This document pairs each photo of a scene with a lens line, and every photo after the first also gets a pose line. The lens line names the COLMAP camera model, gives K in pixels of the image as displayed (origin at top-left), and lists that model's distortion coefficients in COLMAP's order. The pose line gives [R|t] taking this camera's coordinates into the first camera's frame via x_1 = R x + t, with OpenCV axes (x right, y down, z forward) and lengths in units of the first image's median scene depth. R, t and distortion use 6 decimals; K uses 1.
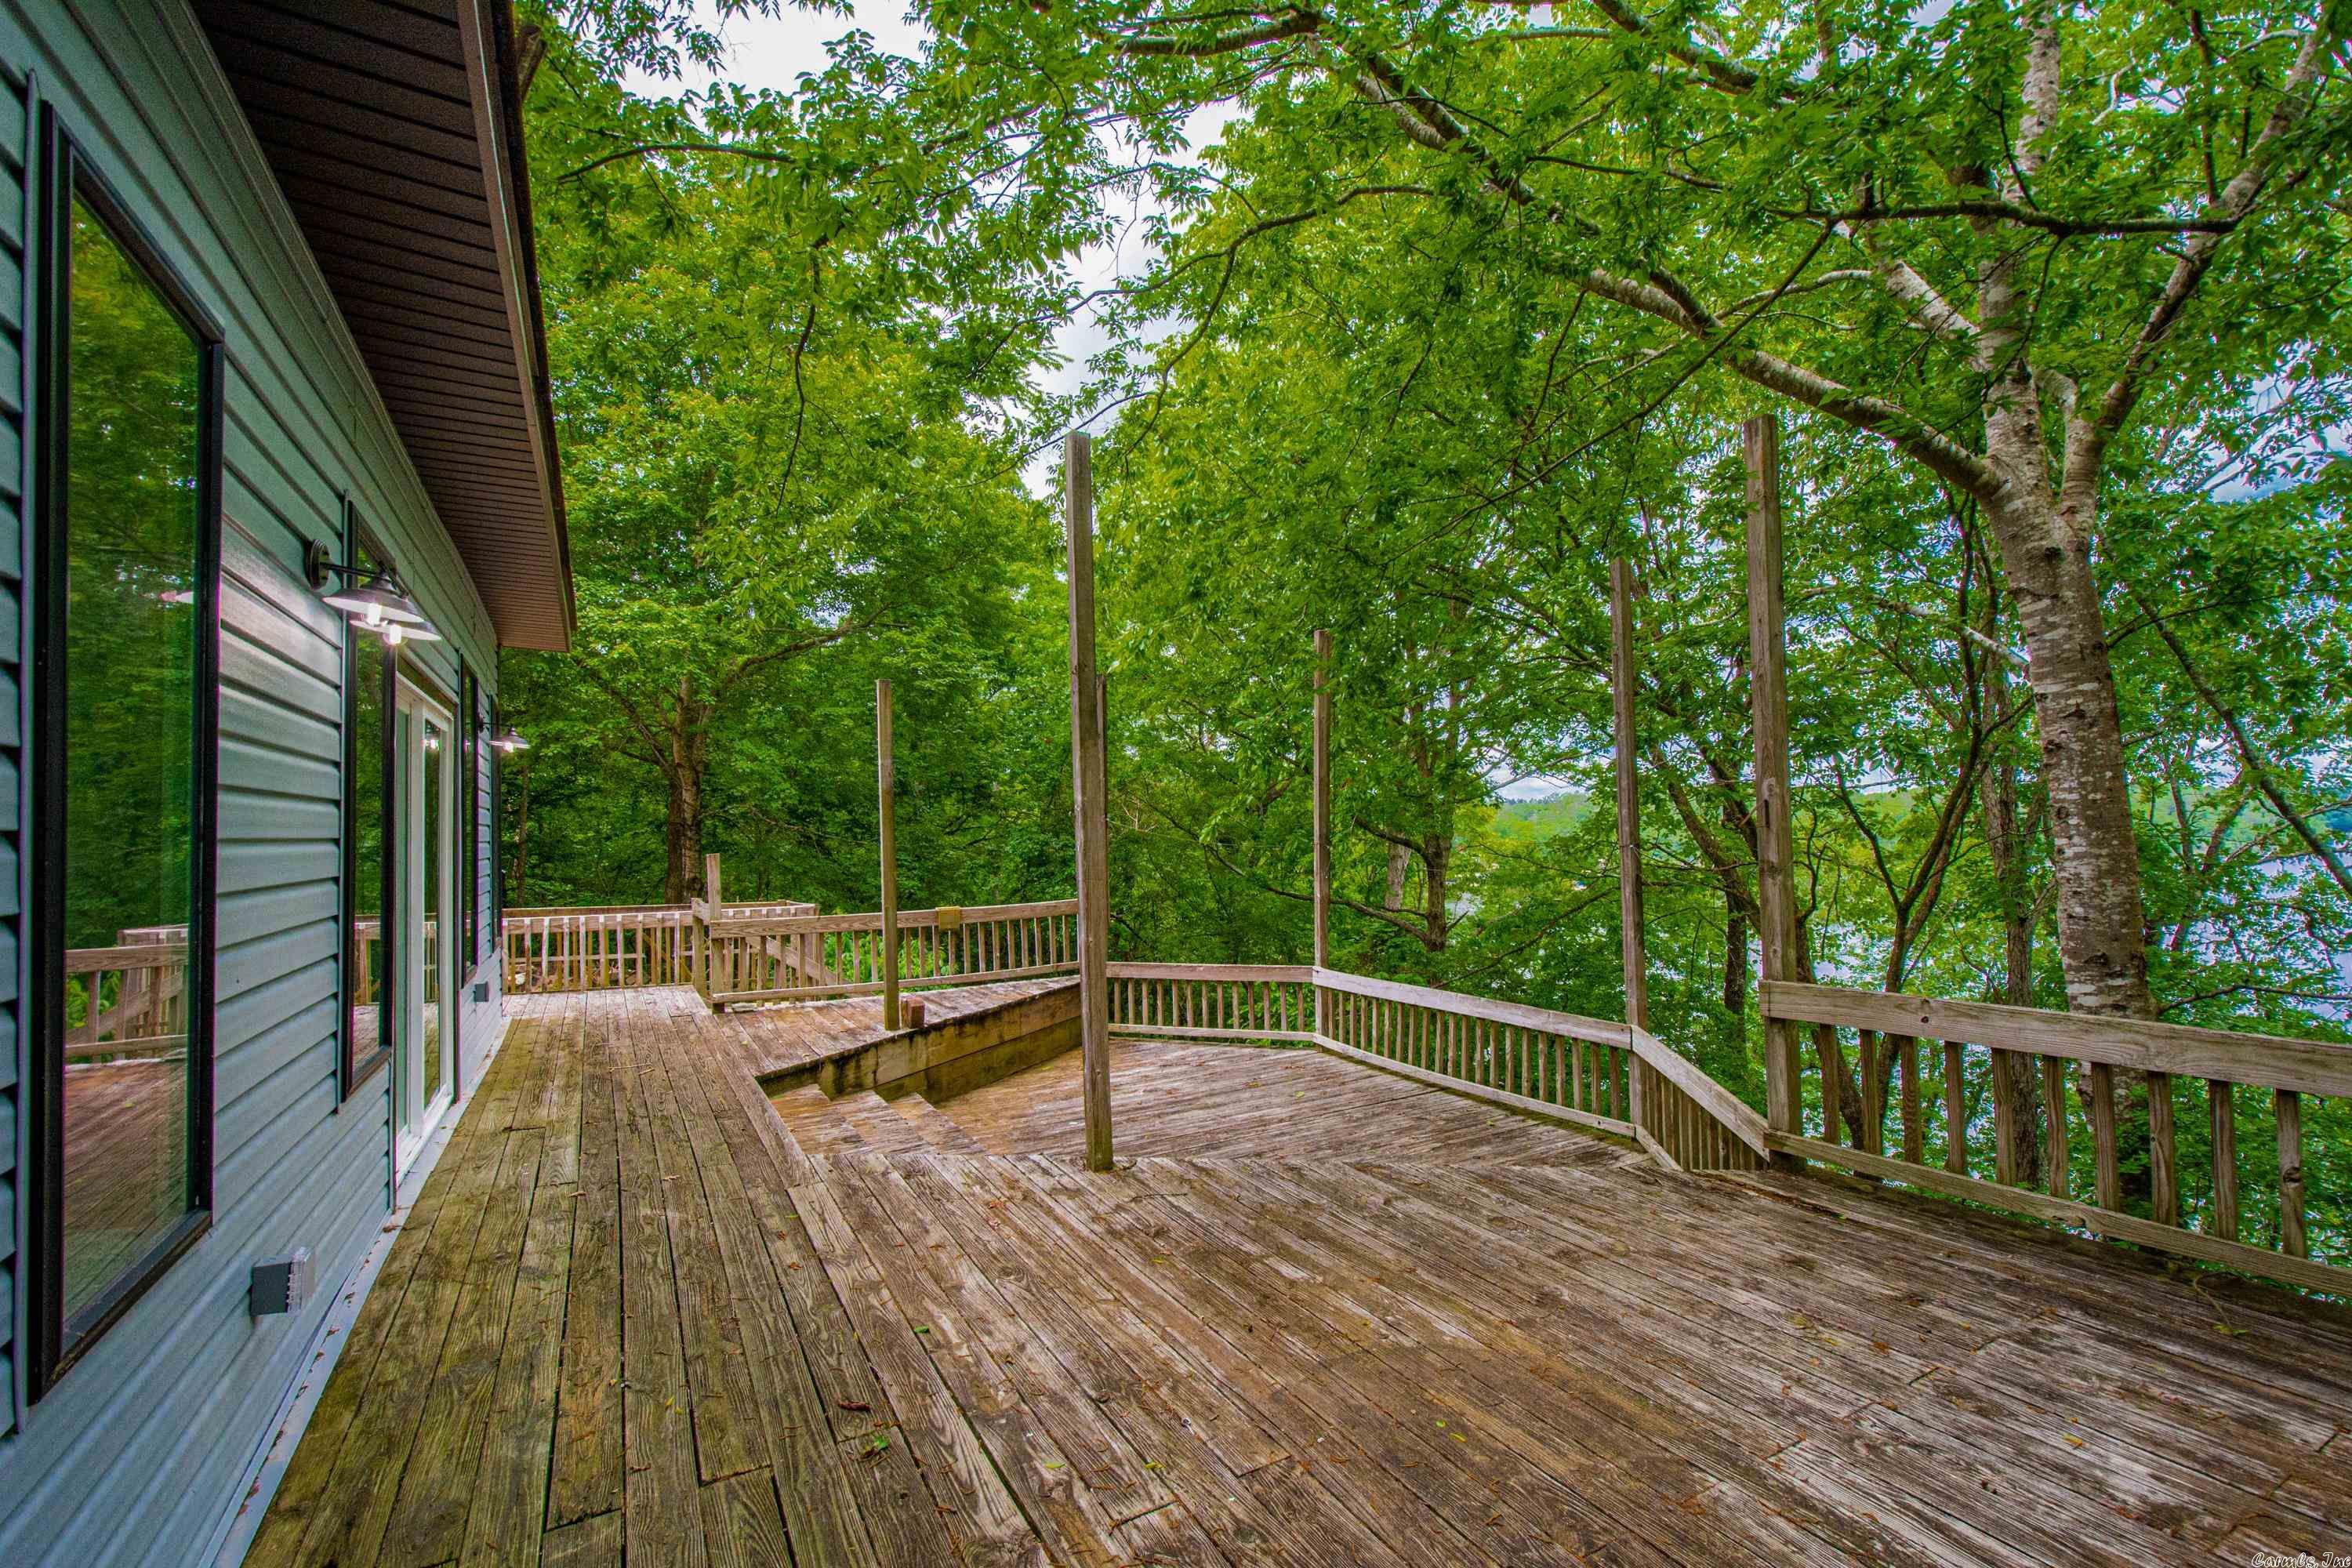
lens RADIAL K [[1037.2, 0, 1206.6], [0, 1037.2, 823.1], [0, 0, 1]] dist [0.017280, -0.005667]
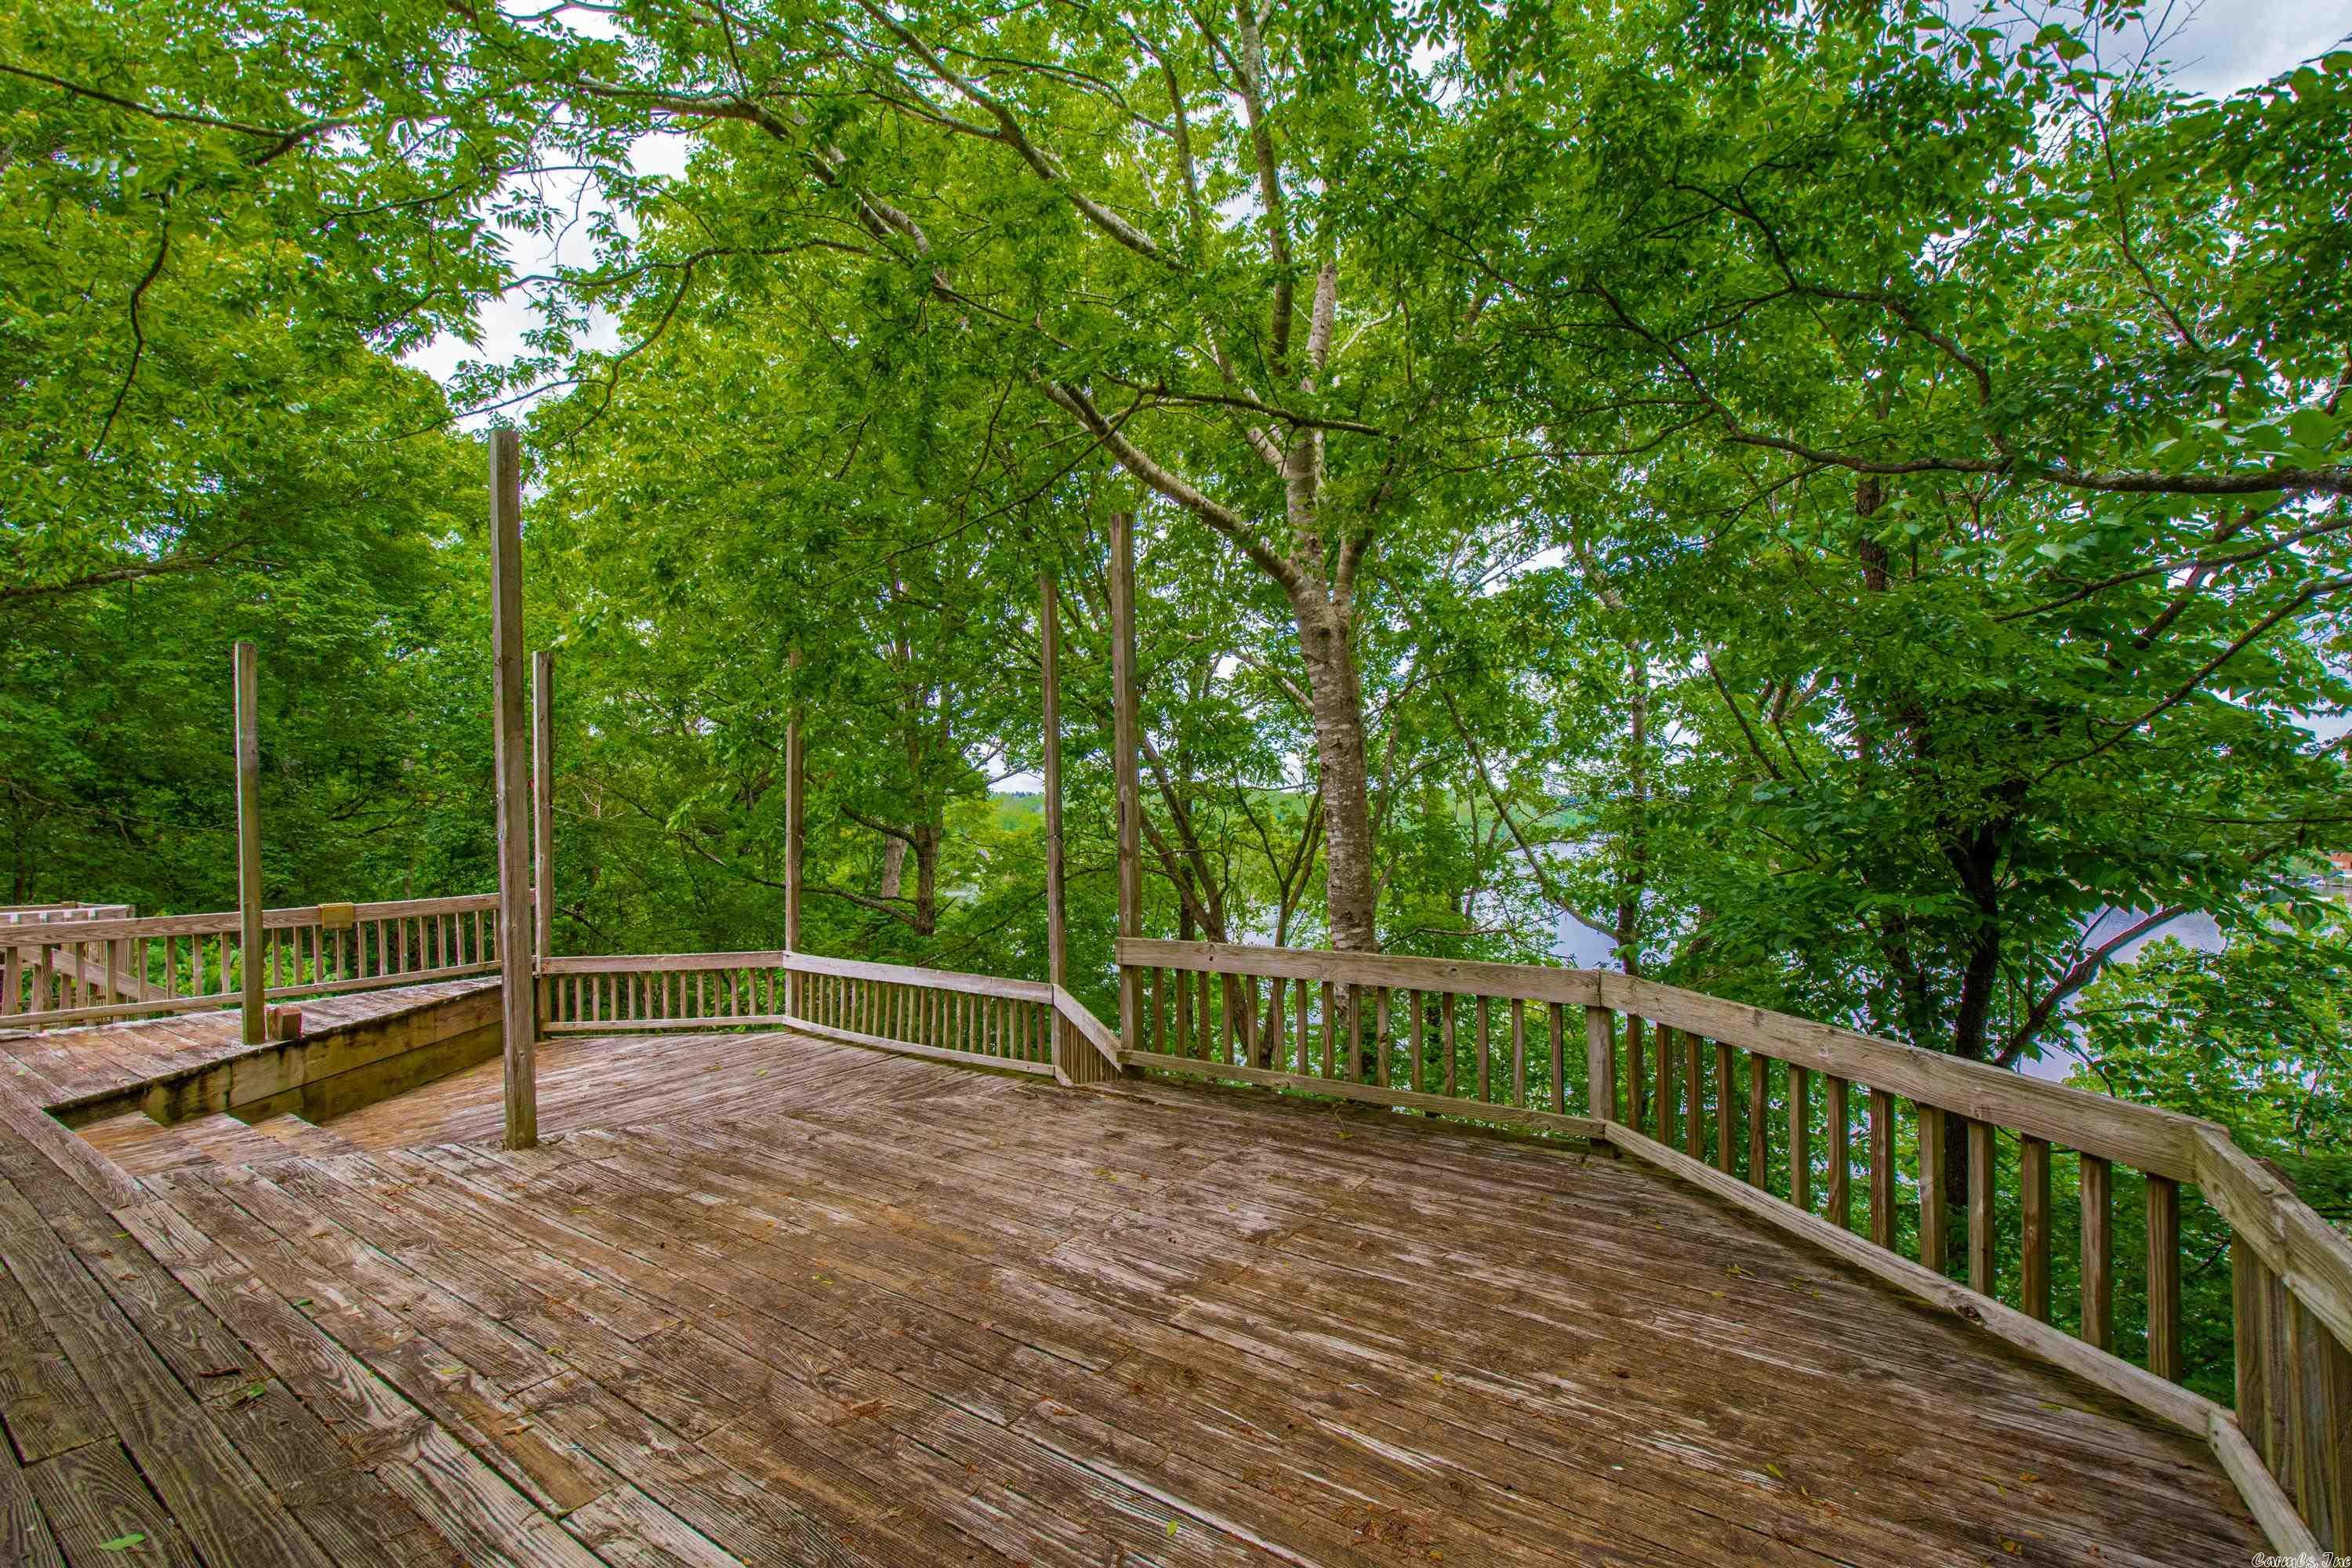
lens RADIAL K [[1037.2, 0, 1203.3], [0, 1037.2, 822.0], [0, 0, 1]] dist [0.017280, -0.005667]
pose [[0.901138, 0.008998, 0.433439, 0.051497], [-0.012784, 0.999901, 0.005822, -0.004449], [-0.433344, -0.010788, 0.901164, -0.215106]]
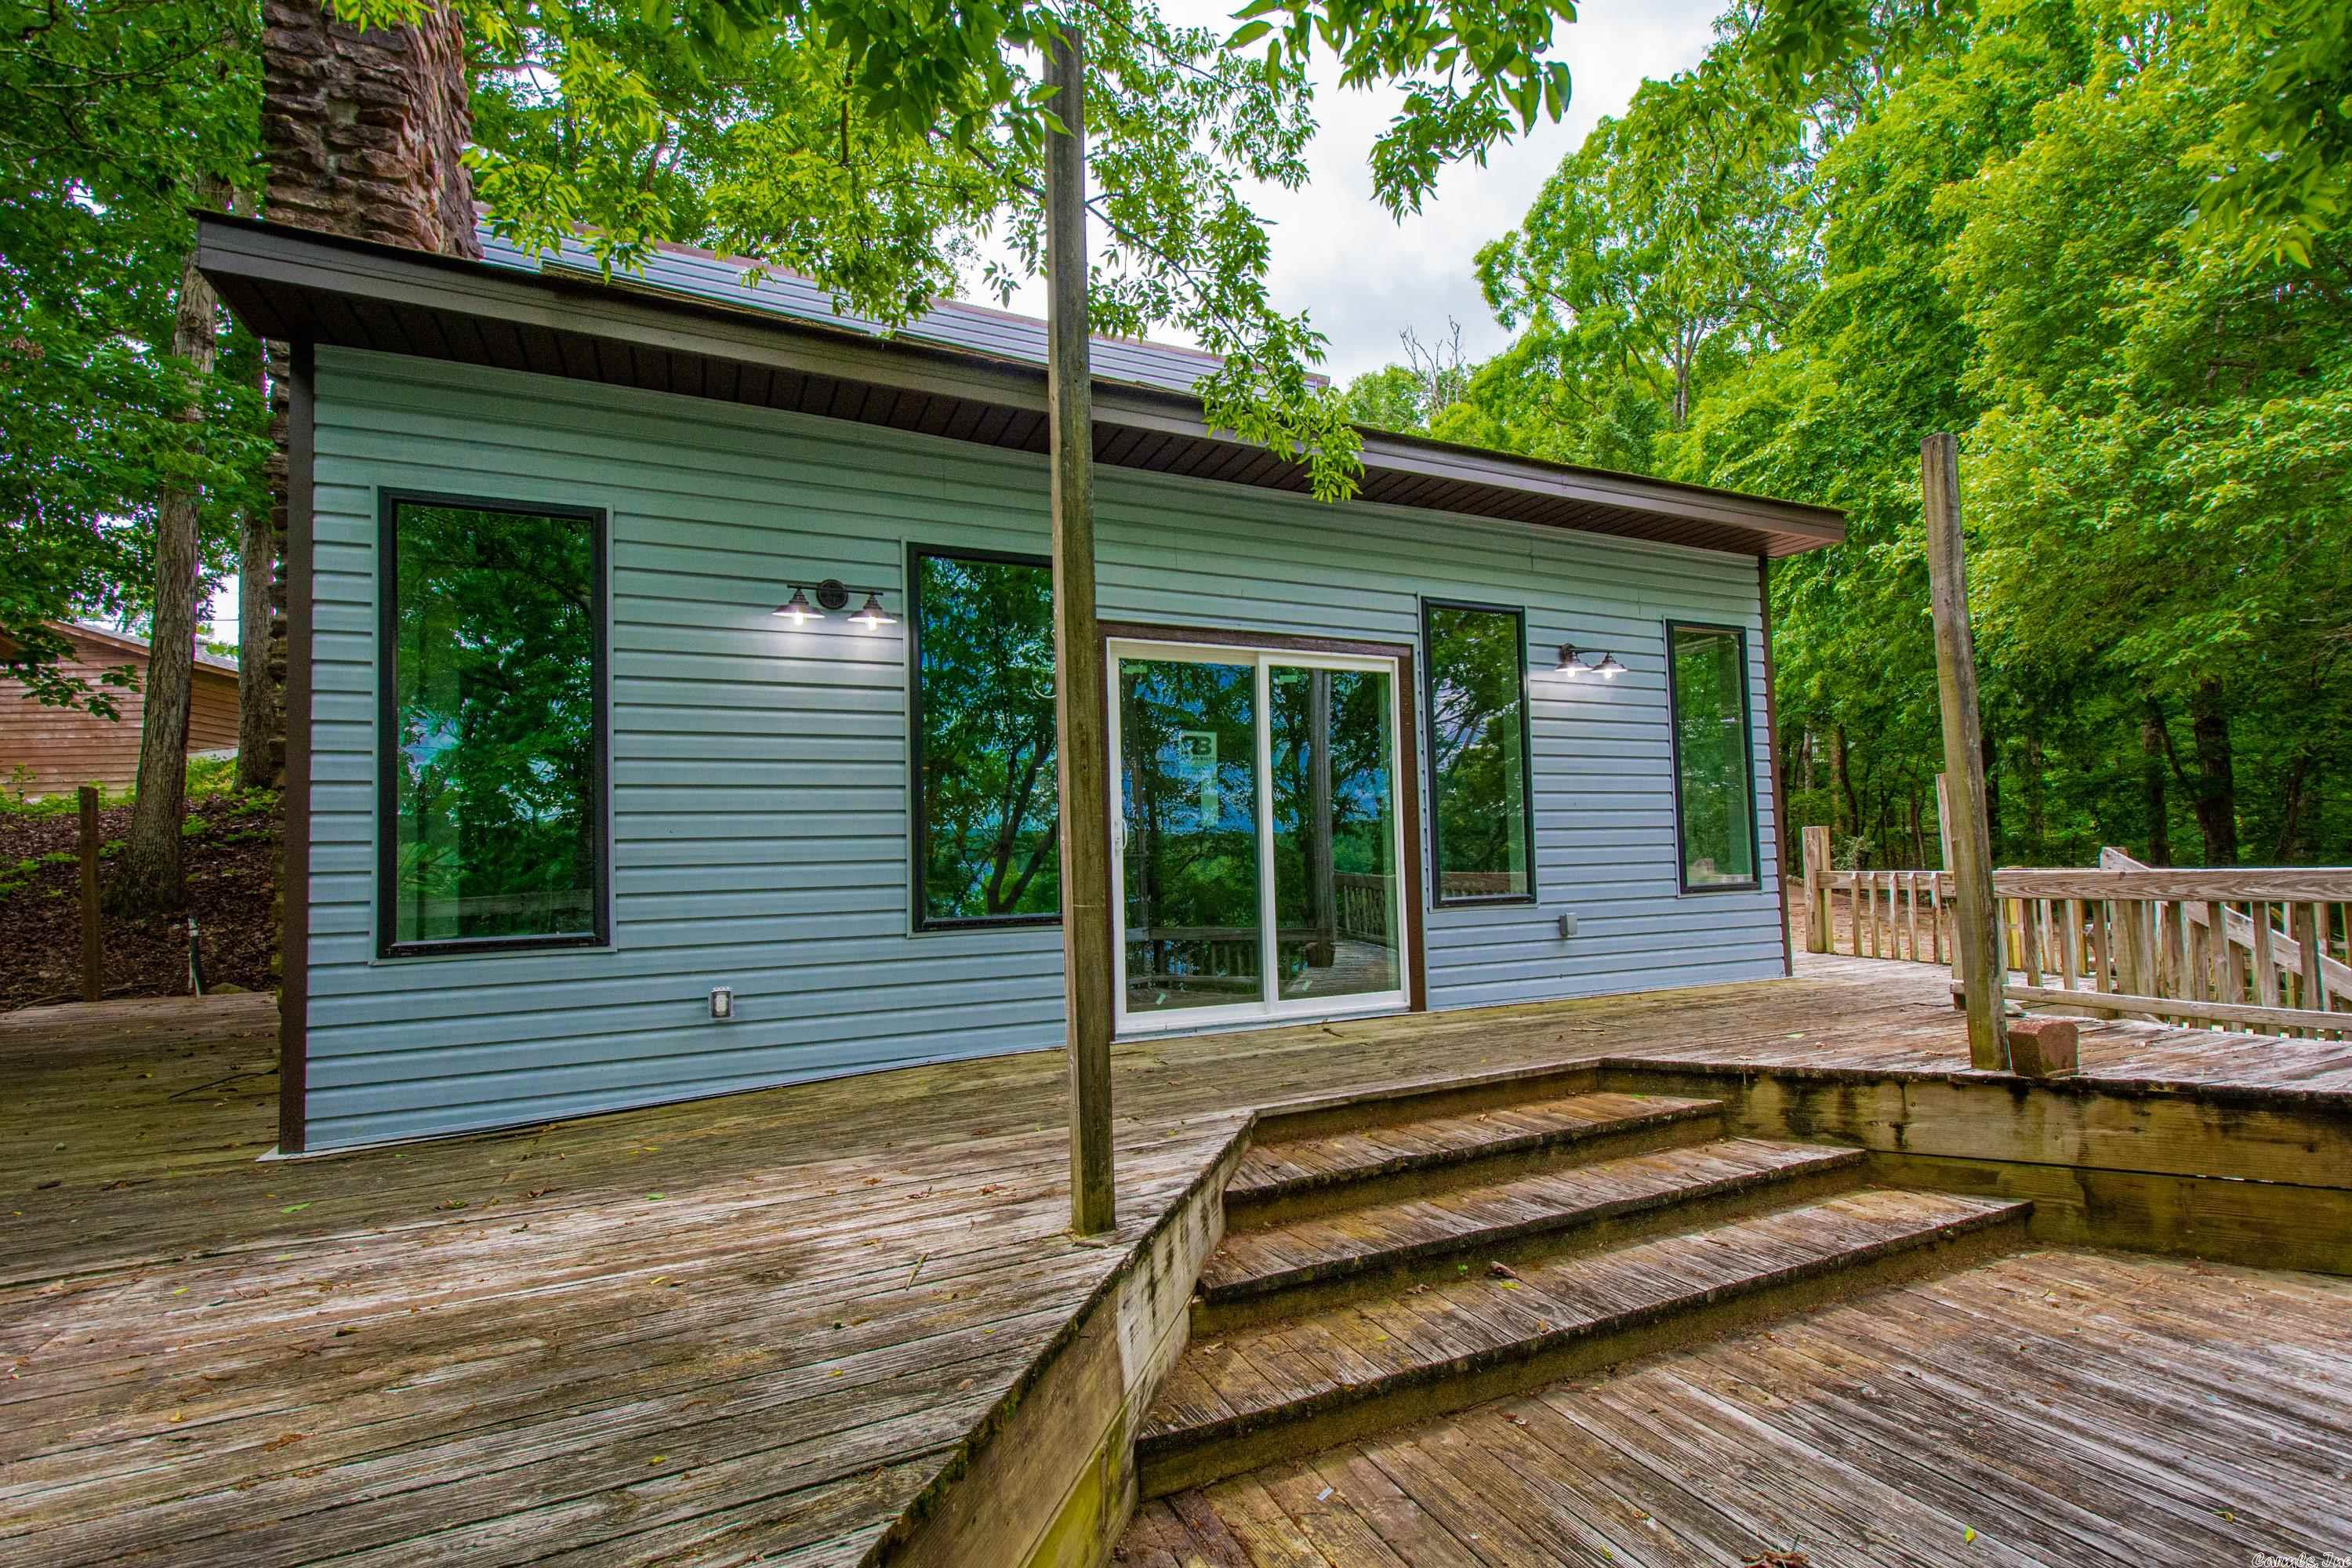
lens RADIAL K [[1037.2, 0, 1184.4], [0, 1037.2, 840.6], [0, 0, 1]] dist [0.017280, -0.005667]
pose [[-0.100493, -0.009641, -0.994891, 0.457499], [0.040534, 0.999083, -0.013776, 0.121399], [0.994112, -0.041712, -0.100010, 1.088429]]
